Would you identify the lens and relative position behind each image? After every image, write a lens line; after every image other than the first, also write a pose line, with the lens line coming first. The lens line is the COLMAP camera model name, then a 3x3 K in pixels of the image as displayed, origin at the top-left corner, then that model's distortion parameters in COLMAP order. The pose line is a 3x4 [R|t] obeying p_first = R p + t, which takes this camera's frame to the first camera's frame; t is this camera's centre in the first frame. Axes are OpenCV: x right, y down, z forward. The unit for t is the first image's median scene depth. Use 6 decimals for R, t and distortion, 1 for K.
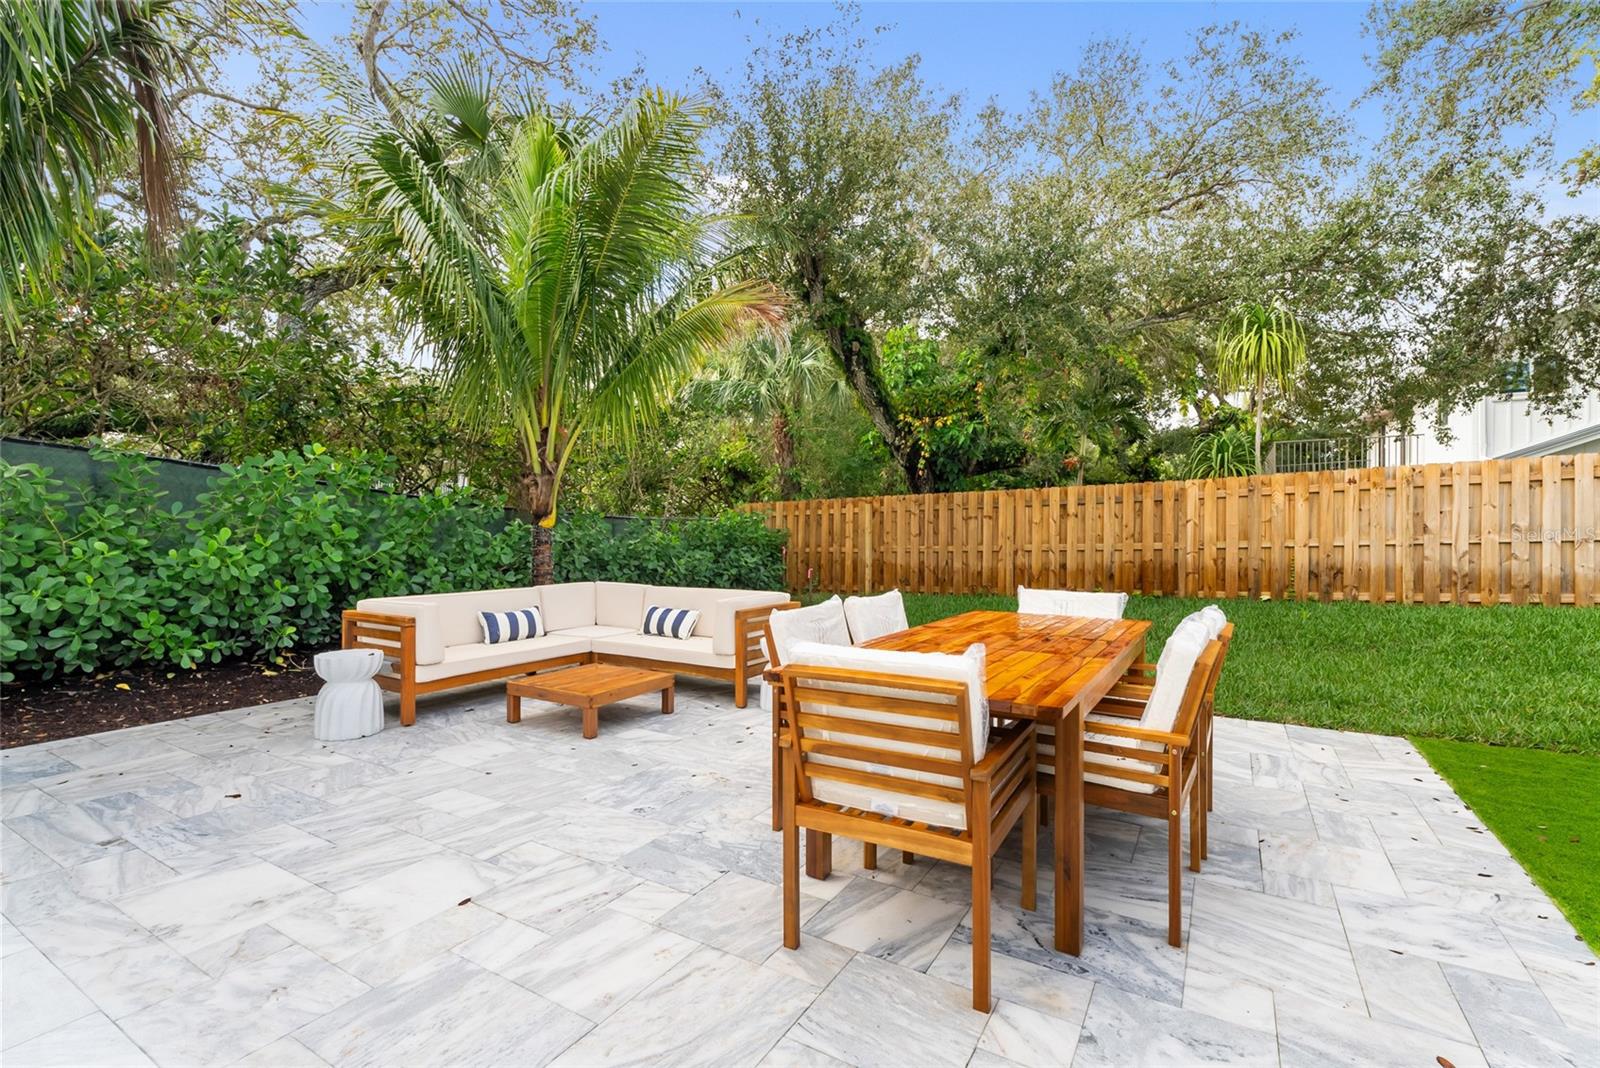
lens RADIAL K [[715.3, 0, 799.9], [0, 715.3, 537.2], [0, 0, 1]] dist [-0.000804, -0.000075]
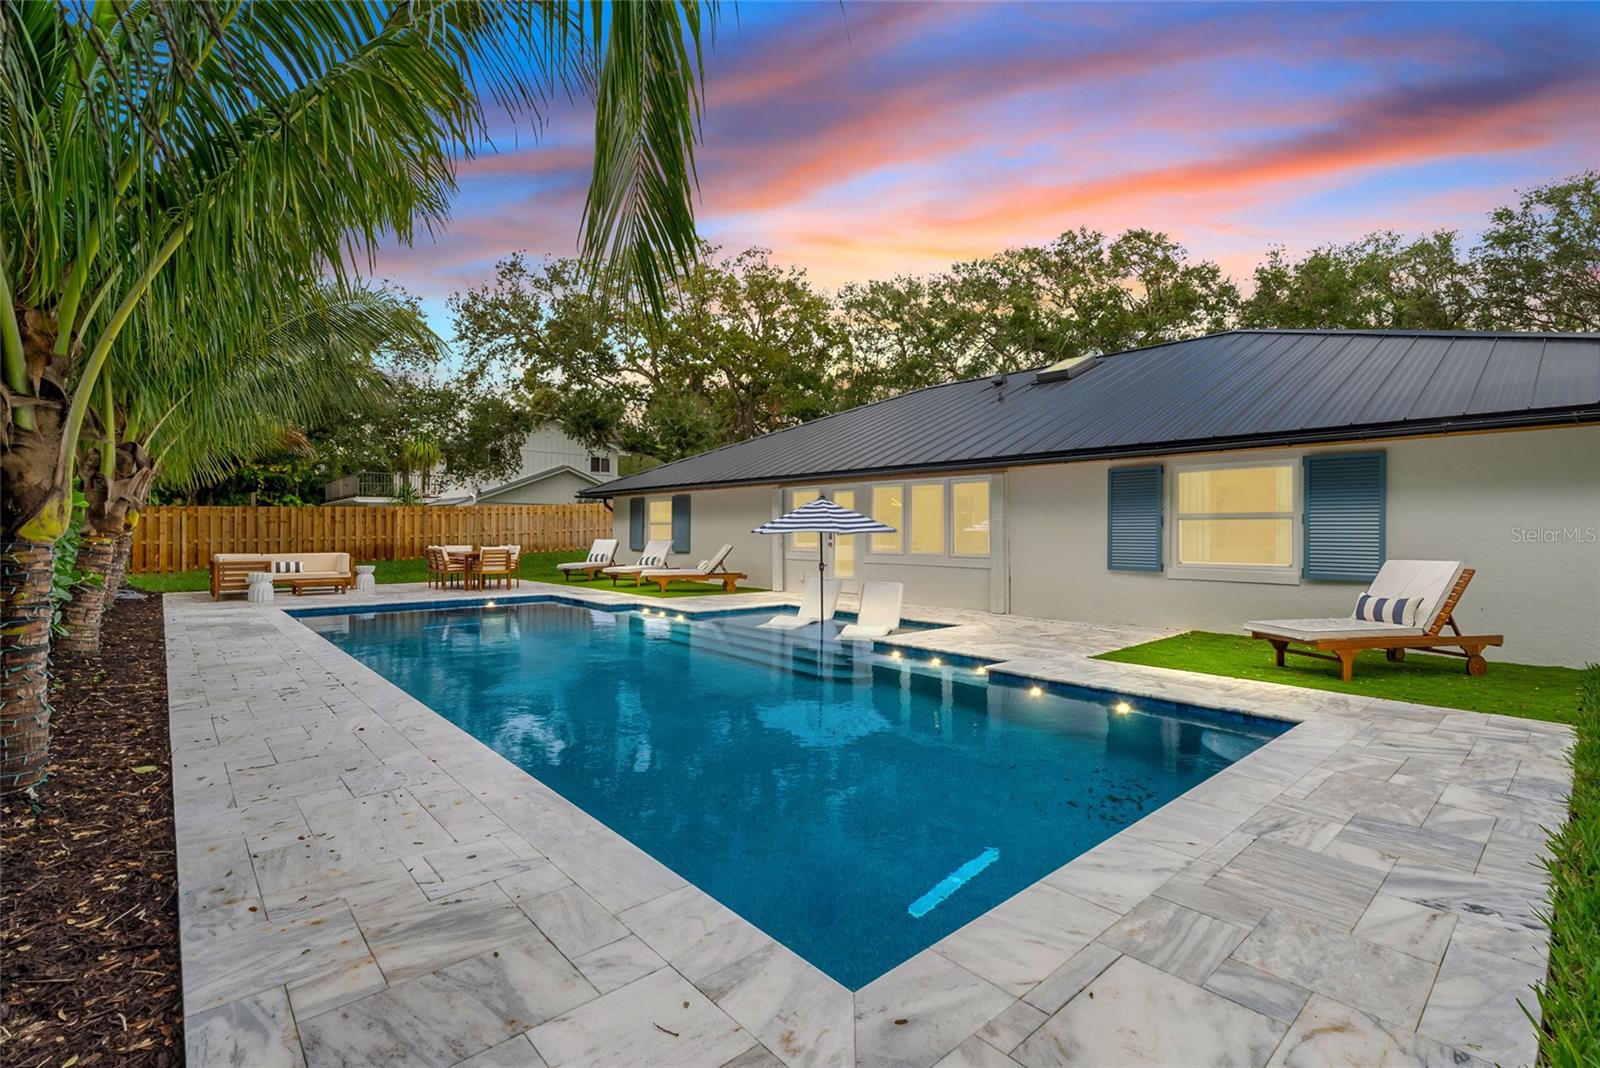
lens RADIAL K [[715.3, 0, 797.6], [0, 715.3, 535.8], [0, 0, 1]] dist [-0.000804, -0.000075]
pose [[0.294409, -0.008552, 0.955641, -1.098982], [-0.000727, 0.999958, 0.009173, -0.011501], [-0.955679, -0.003395, 0.294390, -0.753651]]
